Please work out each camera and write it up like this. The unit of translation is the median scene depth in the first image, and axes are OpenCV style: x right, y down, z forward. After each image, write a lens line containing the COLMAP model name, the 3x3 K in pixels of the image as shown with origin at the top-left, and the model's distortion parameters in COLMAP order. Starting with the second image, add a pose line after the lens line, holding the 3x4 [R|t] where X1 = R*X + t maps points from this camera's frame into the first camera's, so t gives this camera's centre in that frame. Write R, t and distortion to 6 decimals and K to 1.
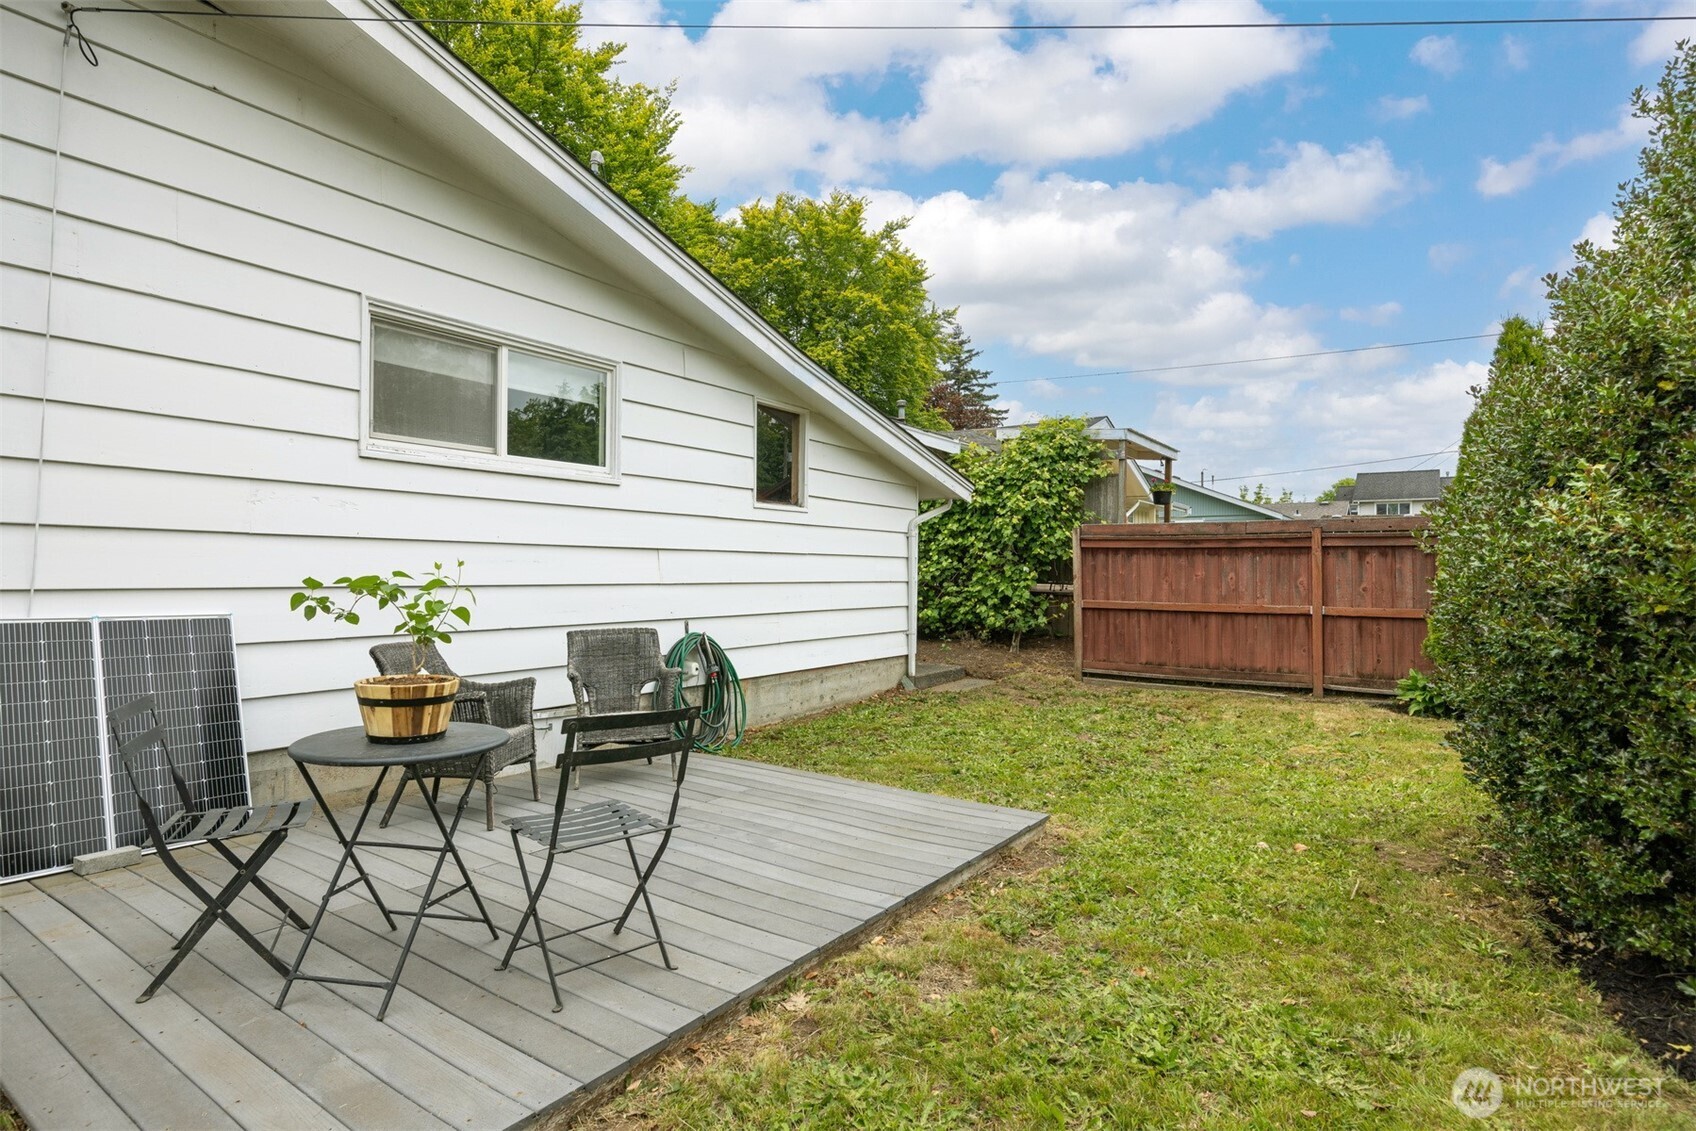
lens RADIAL K [[870.3, 0, 852.8], [0, 870.3, 567.1], [0, 0, 1]] dist [-0.006656, 0.000107]
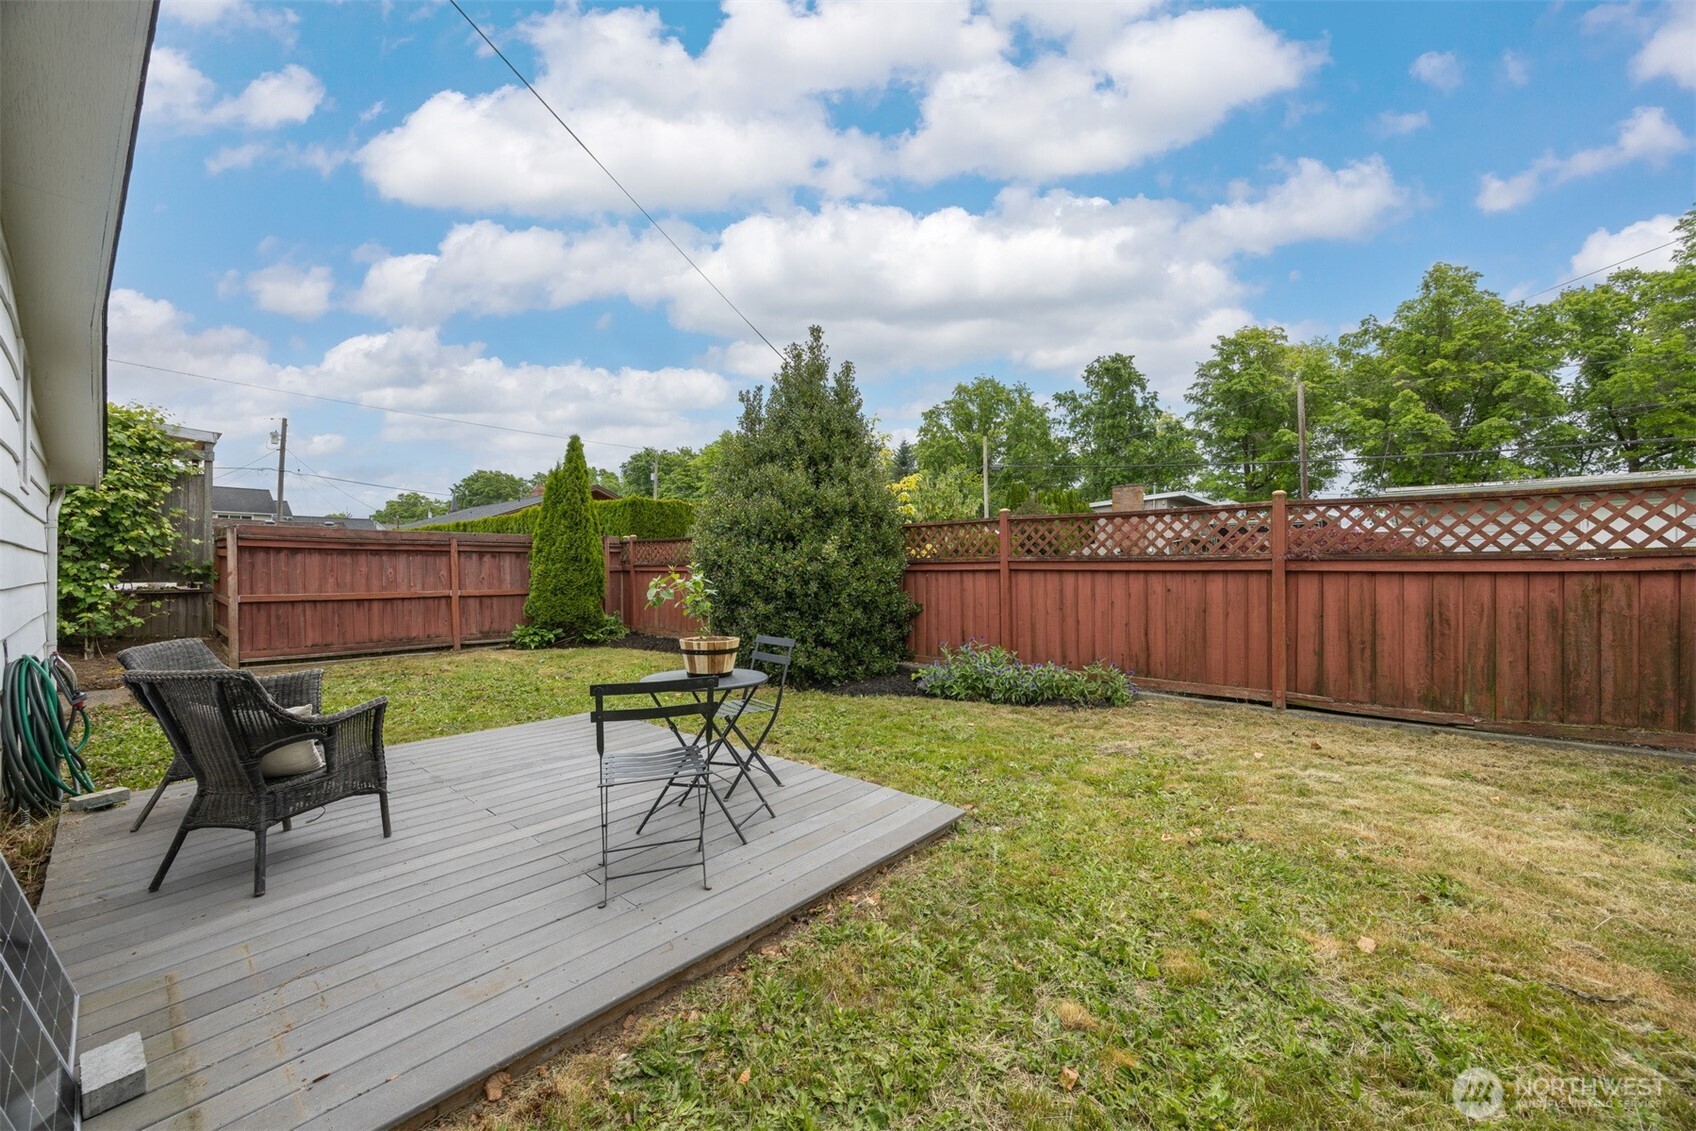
lens RADIAL K [[641.4, 0, 847.9], [0, 641.4, 561.4], [0, 0, 1]] dist [-0.002072, -0.000241]
pose [[0.121313, 0.003242, 0.992609, -0.445418], [-0.002502, 0.999992, -0.002961, -0.003228], [-0.992611, -0.002124, 0.121320, 0.175265]]
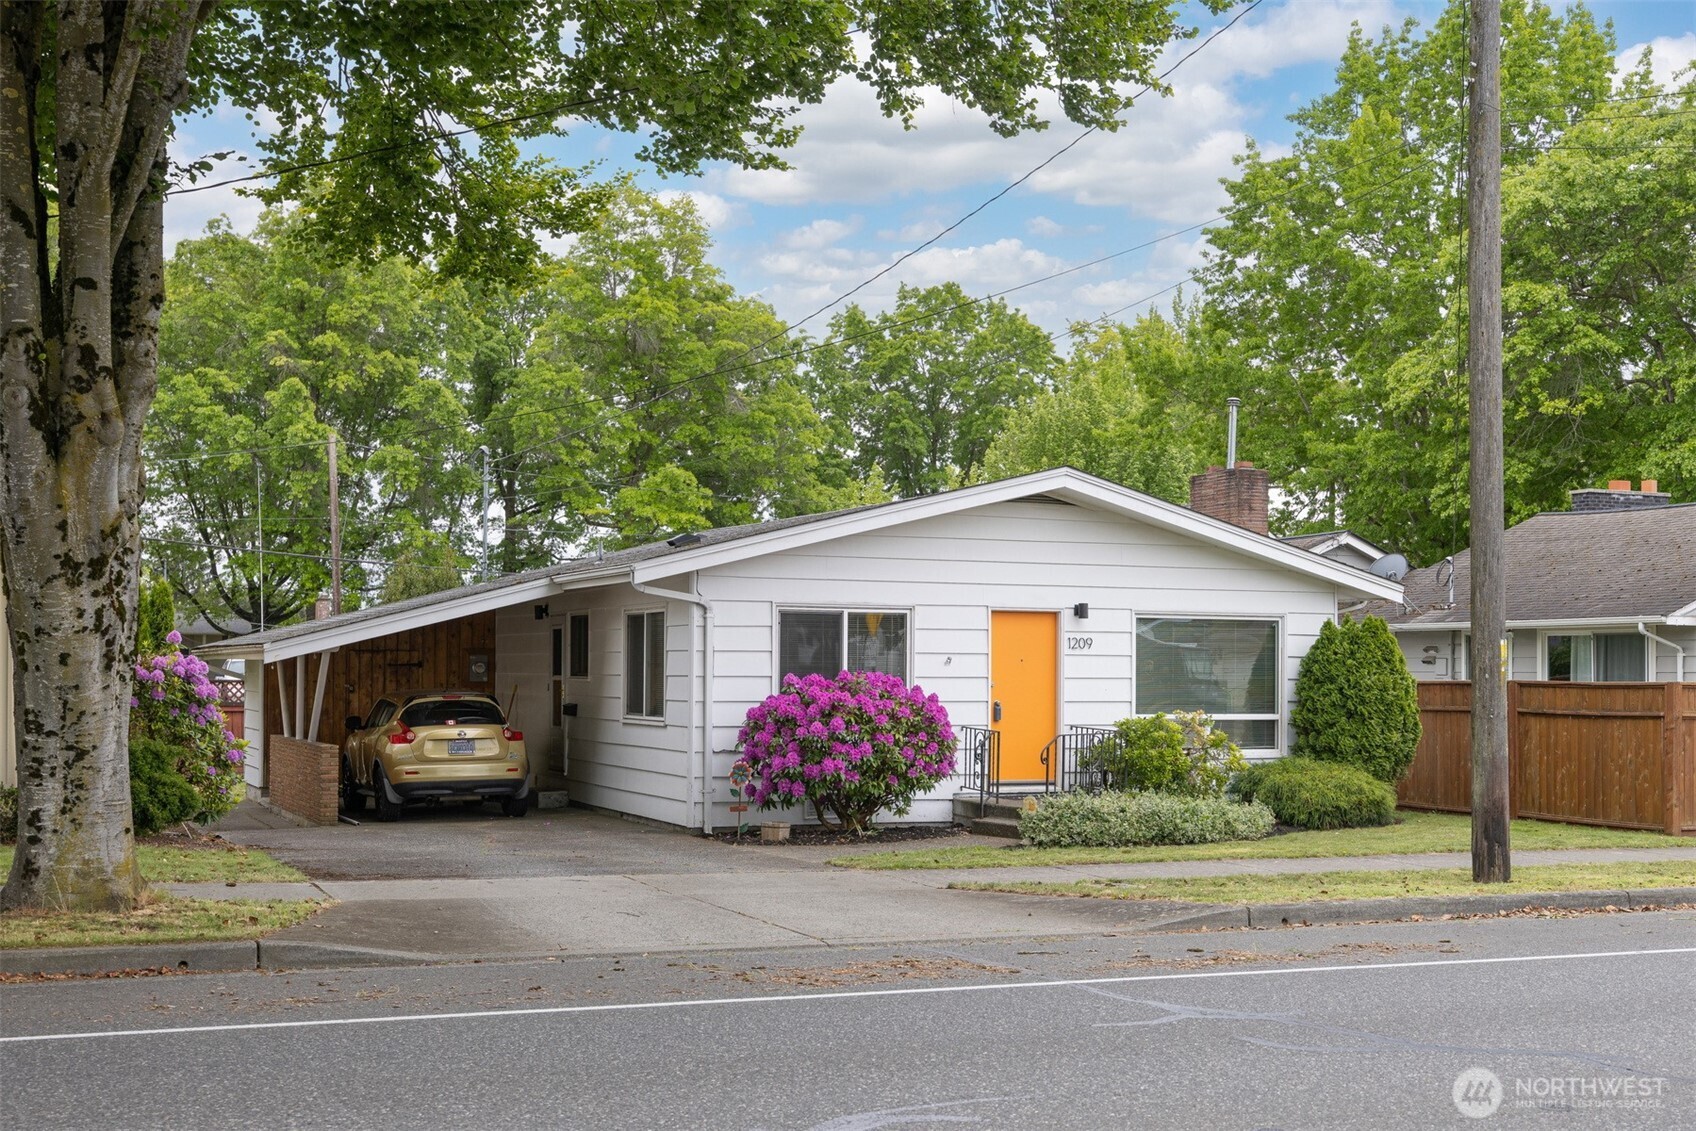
lens RADIAL K [[2062.7, 0, 897.6], [0, 2062.7, 661.0], [0, 0, 1]] dist [-0.031455, 0.000000]
pose [[-0.849640, -0.006325, 0.527325, -2.371564], [-0.013315, 0.999867, -0.009461, -0.035747], [-0.527194, -0.015060, -0.849611, 3.167837]]
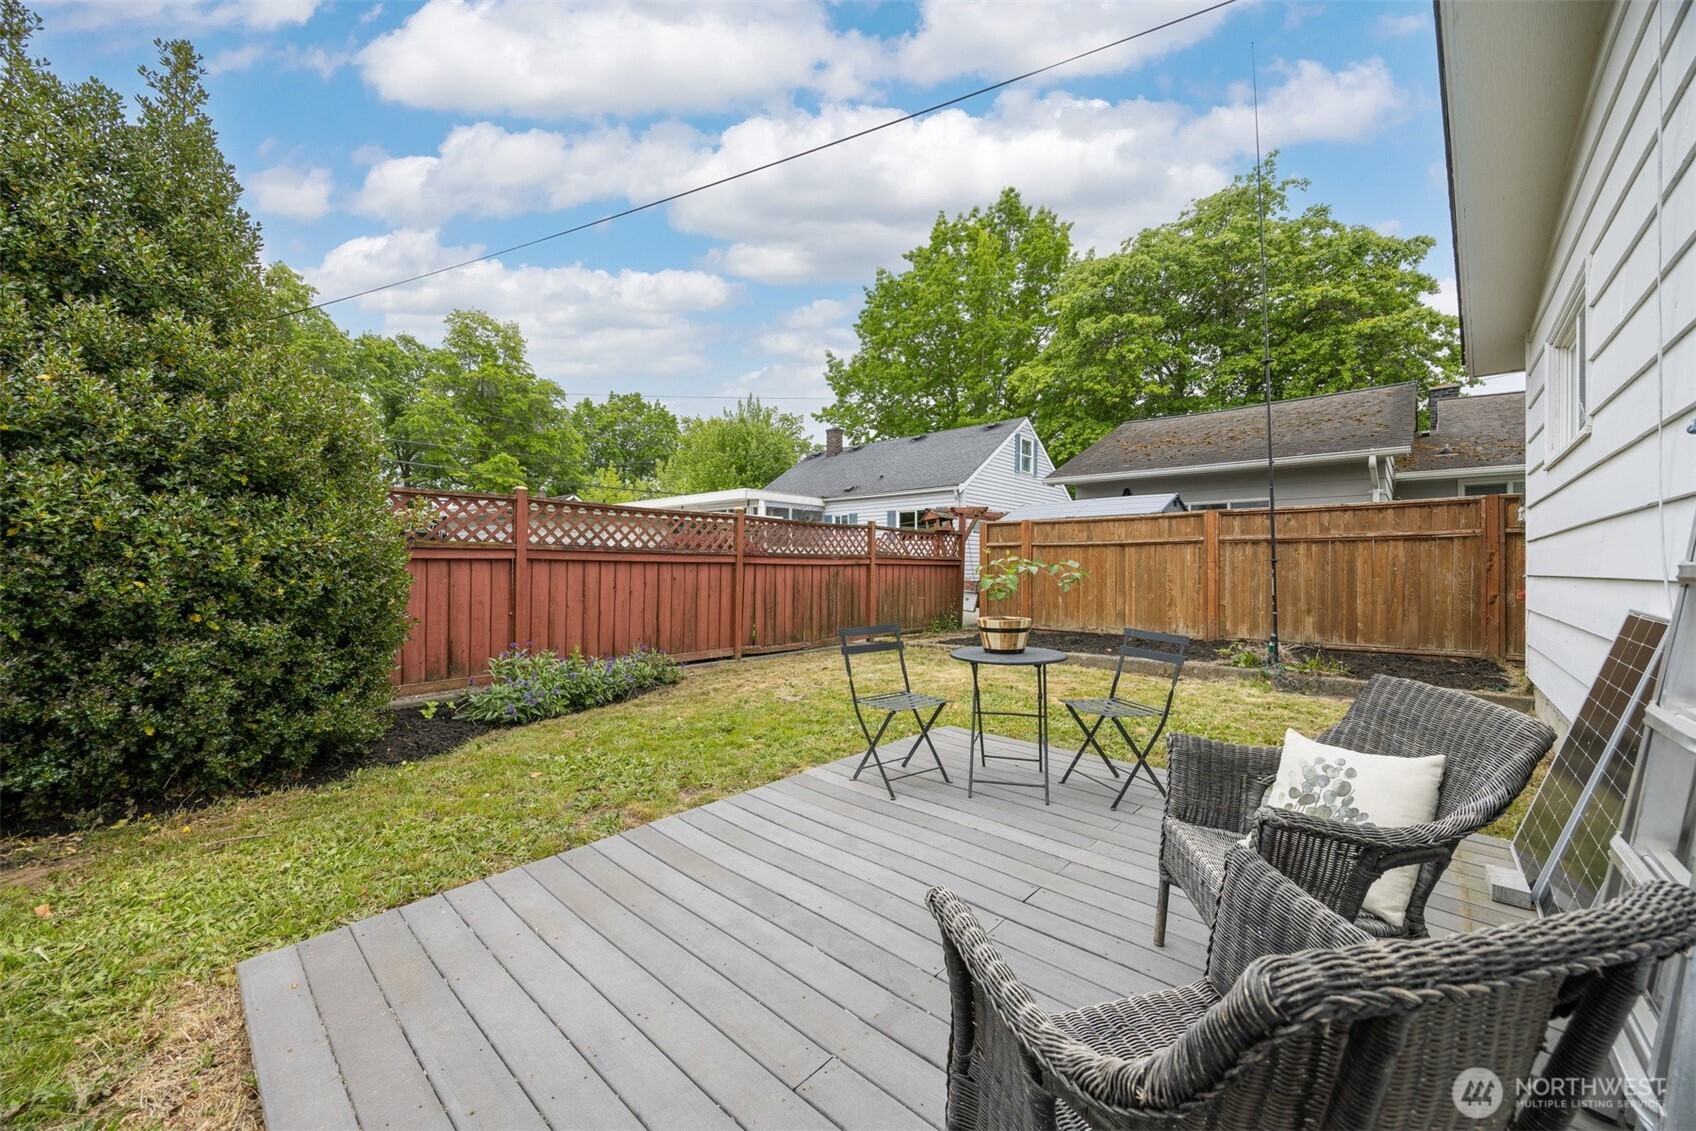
lens RADIAL K [[641.4, 0, 854.6], [0, 641.4, 563.3], [0, 0, 1]] dist [-0.002072, -0.000241]
pose [[-0.990902, -0.011985, 0.134054, -0.095272], [-0.013508, 0.999854, -0.010463, 0.009632], [-0.133909, -0.012178, -0.990919, 0.636271]]
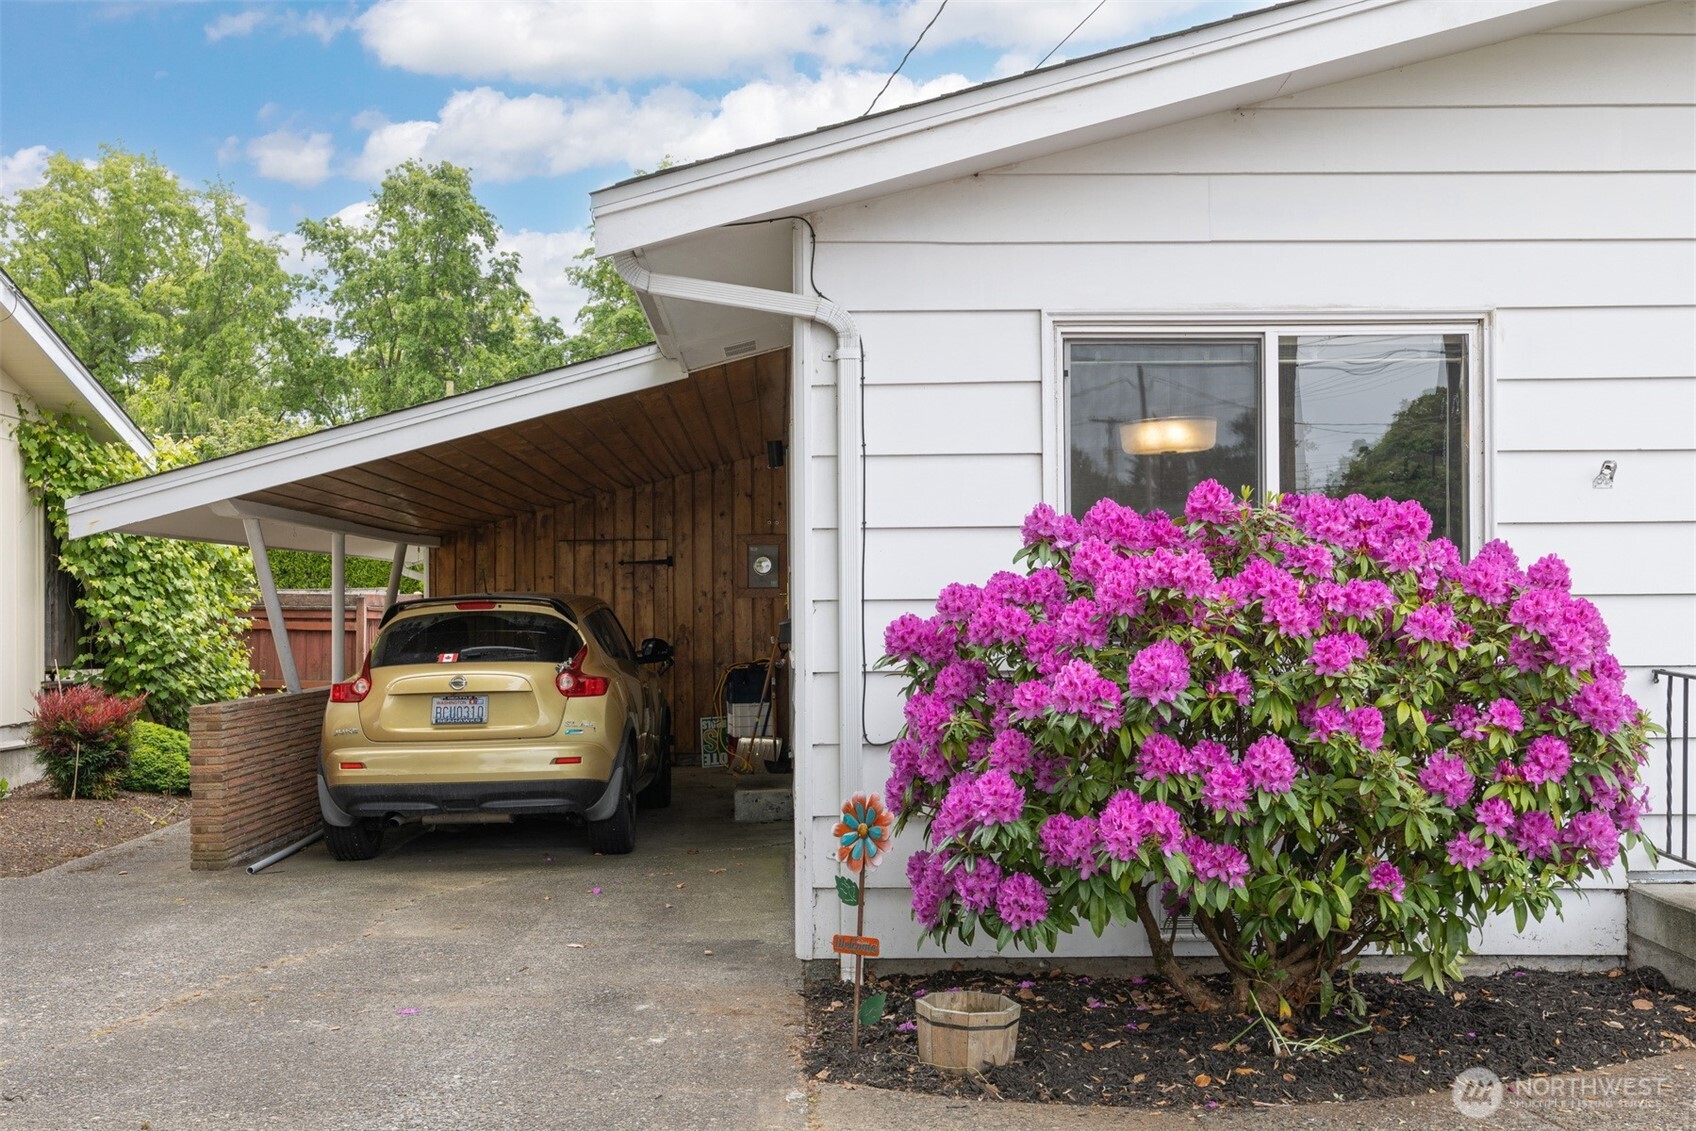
lens RADIAL K [[1723.0, 0, 789.0], [0, 1723.0, 608.2], [0, 0, 1]] dist [-0.000963, 0.000000]
pose [[-0.563409, -0.001063, 0.826178, -1.543305], [-0.000899, 0.999999, 0.000674, -0.007716], [-0.826178, -0.000363, -0.563409, 1.759195]]
